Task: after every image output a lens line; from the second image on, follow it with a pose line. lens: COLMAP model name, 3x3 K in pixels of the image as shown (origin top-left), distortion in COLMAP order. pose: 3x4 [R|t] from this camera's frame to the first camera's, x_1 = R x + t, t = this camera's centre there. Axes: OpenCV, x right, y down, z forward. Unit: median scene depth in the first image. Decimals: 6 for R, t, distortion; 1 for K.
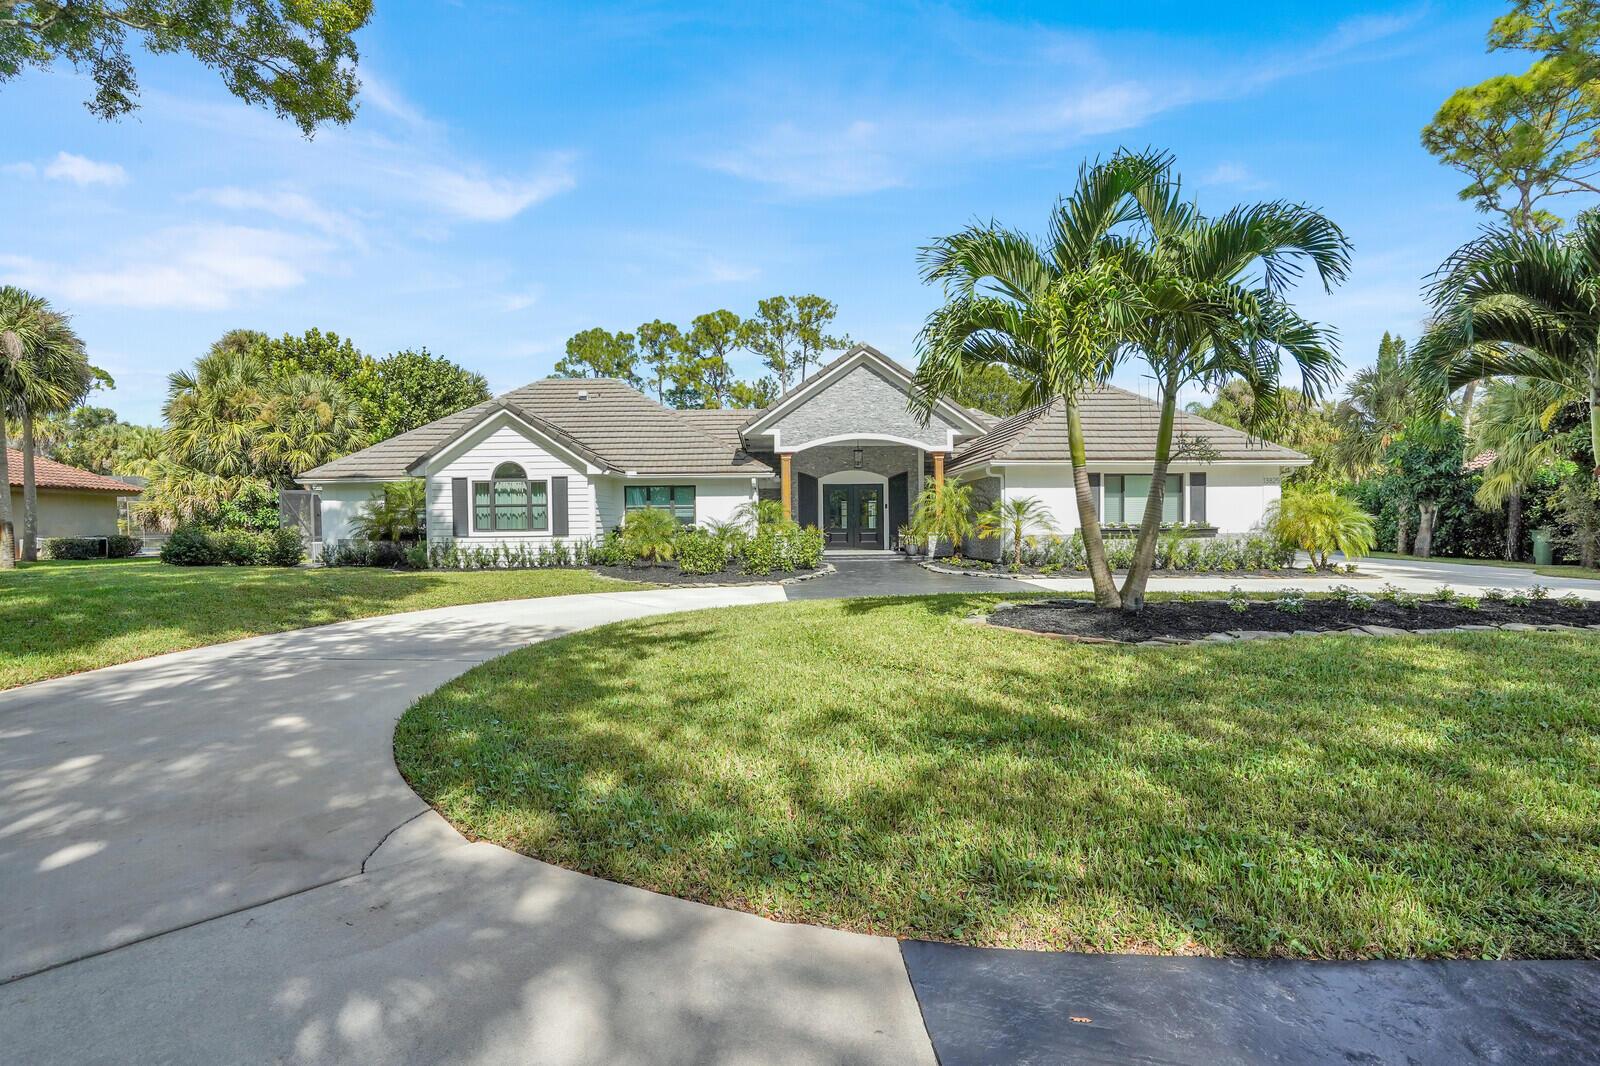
lens RADIAL K [[757.2, 0, 797.1], [0, 757.2, 556.0], [0, 0, 1]] dist [-0.027638, 0.003435]
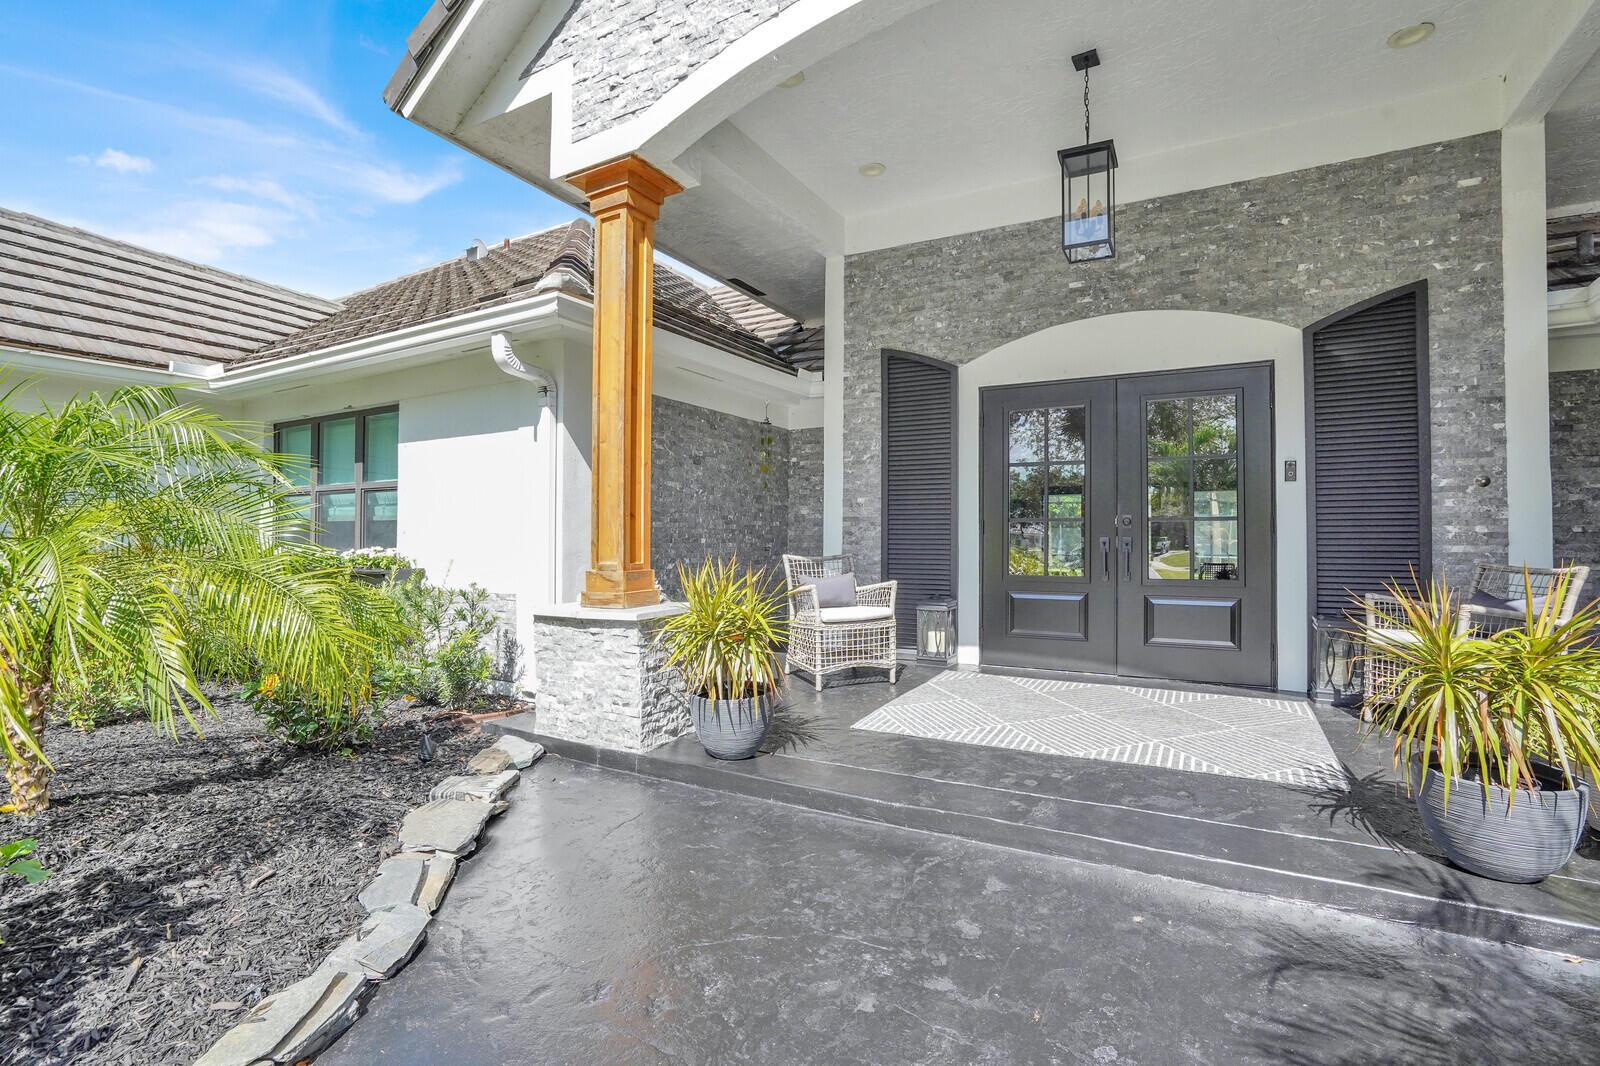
lens RADIAL K [[736.8, 0, 810.2], [0, 736.8, 533.4], [0, 0, 1]] dist [-0.027969, 0.003789]
pose [[0.860742, 0.006358, -0.509002, 0.118460], [-0.031187, 0.998702, -0.040264, -0.041630], [0.508086, 0.050532, 0.859823, 0.857999]]
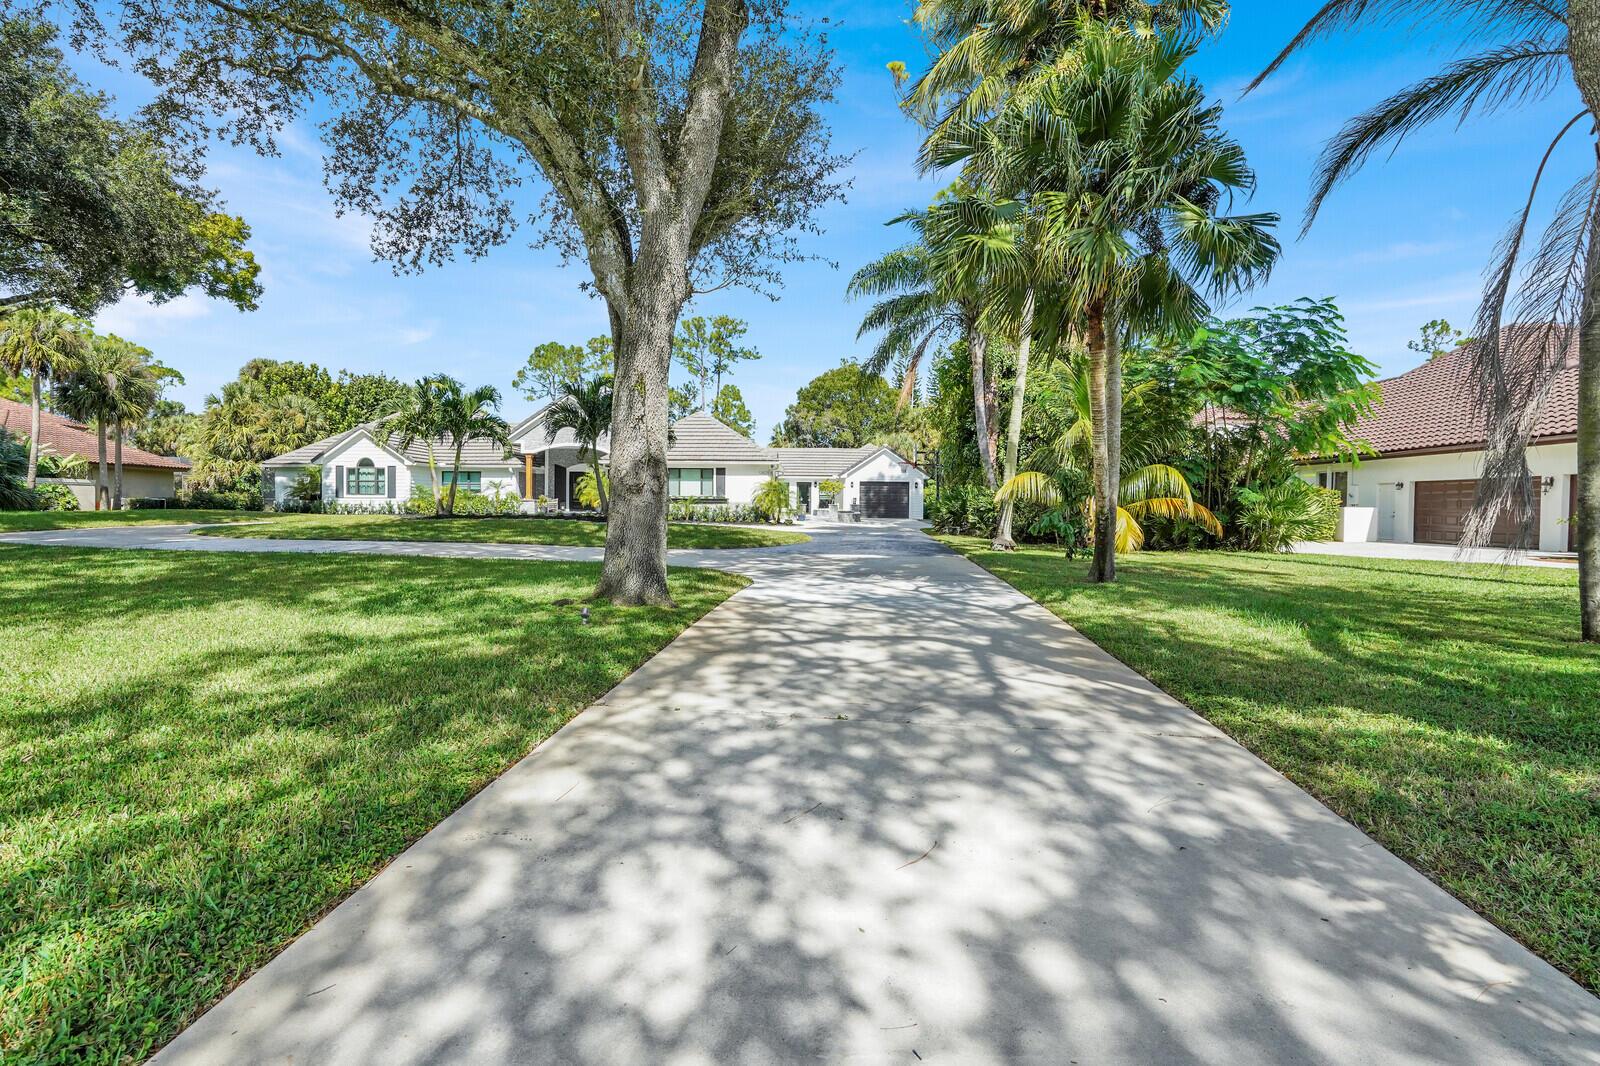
lens RADIAL K [[736.8, 0, 787.2], [0, 736.8, 530.0], [0, 0, 1]] dist [-0.027969, 0.003789]
pose [[0.998240, 0.019520, -0.055992, 0.665235], [-0.020056, 0.999758, -0.009020, 0.042606], [0.055802, 0.010127, 0.998390, -0.640355]]
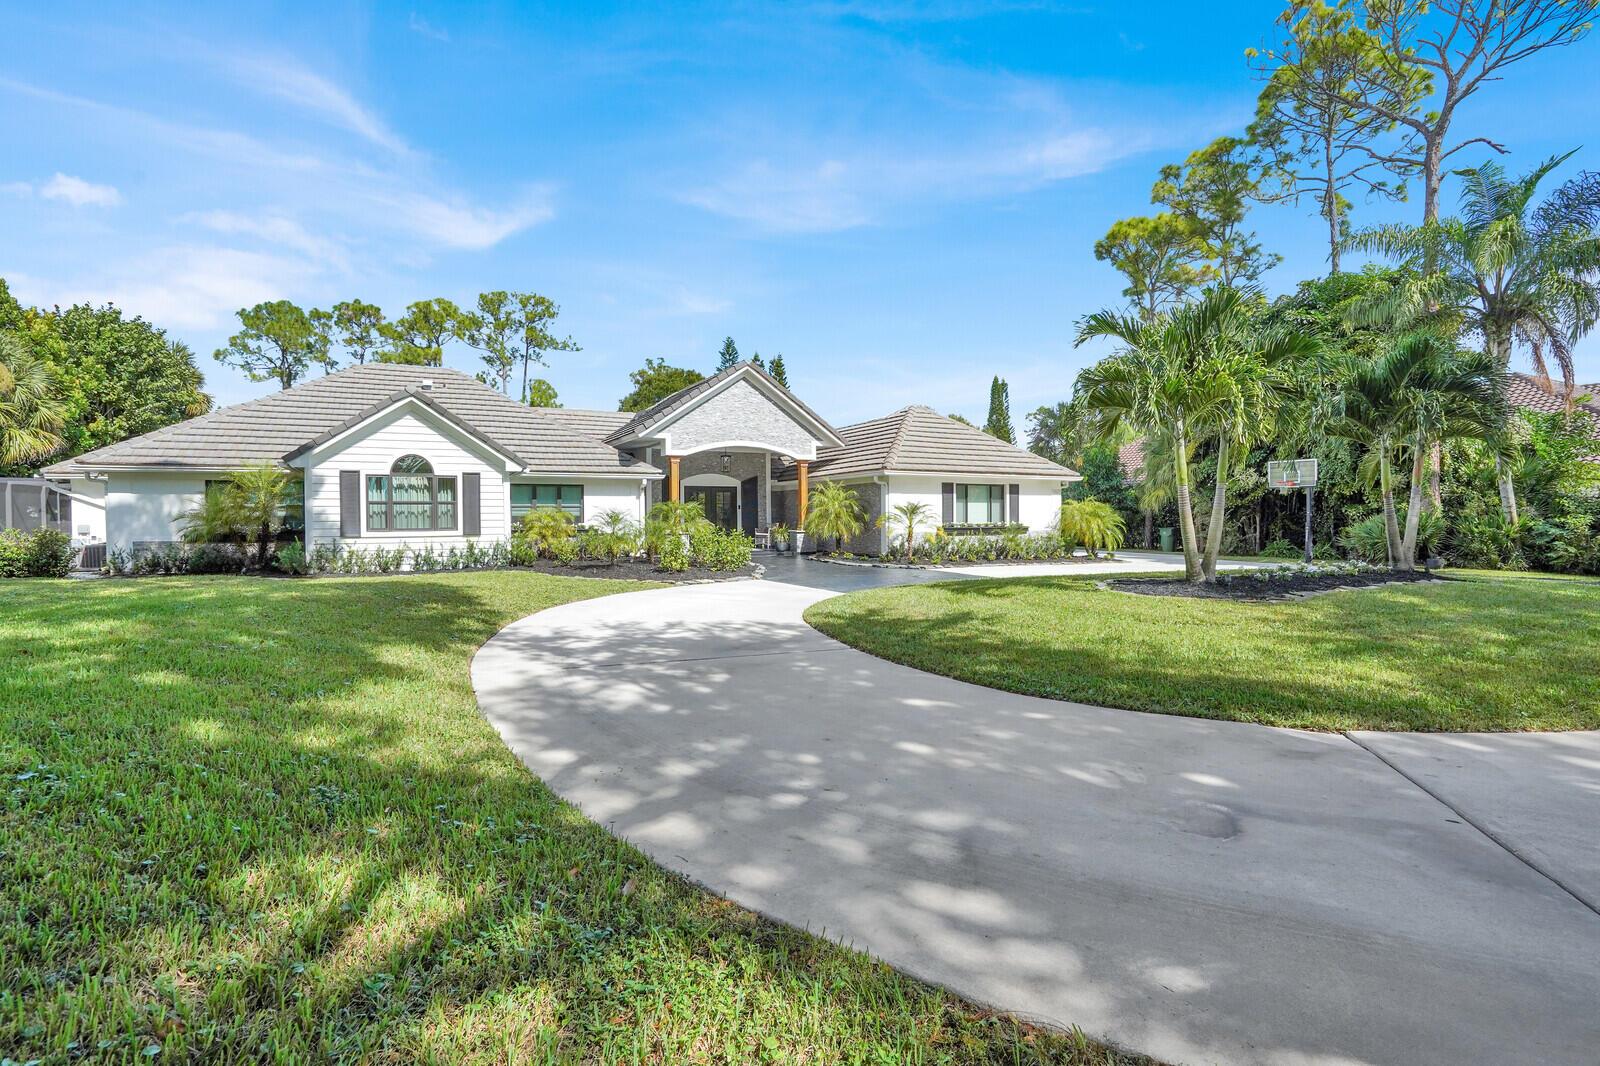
lens RADIAL K [[736.8, 0, 766.6], [0, 736.8, 522.6], [0, 0, 1]] dist [-0.027969, 0.003789]
pose [[0.911412, 0.001828, 0.411492, -0.314293], [0.016233, 0.999052, -0.040392, -0.000570], [-0.411175, 0.043493, 0.910518, 0.020795]]
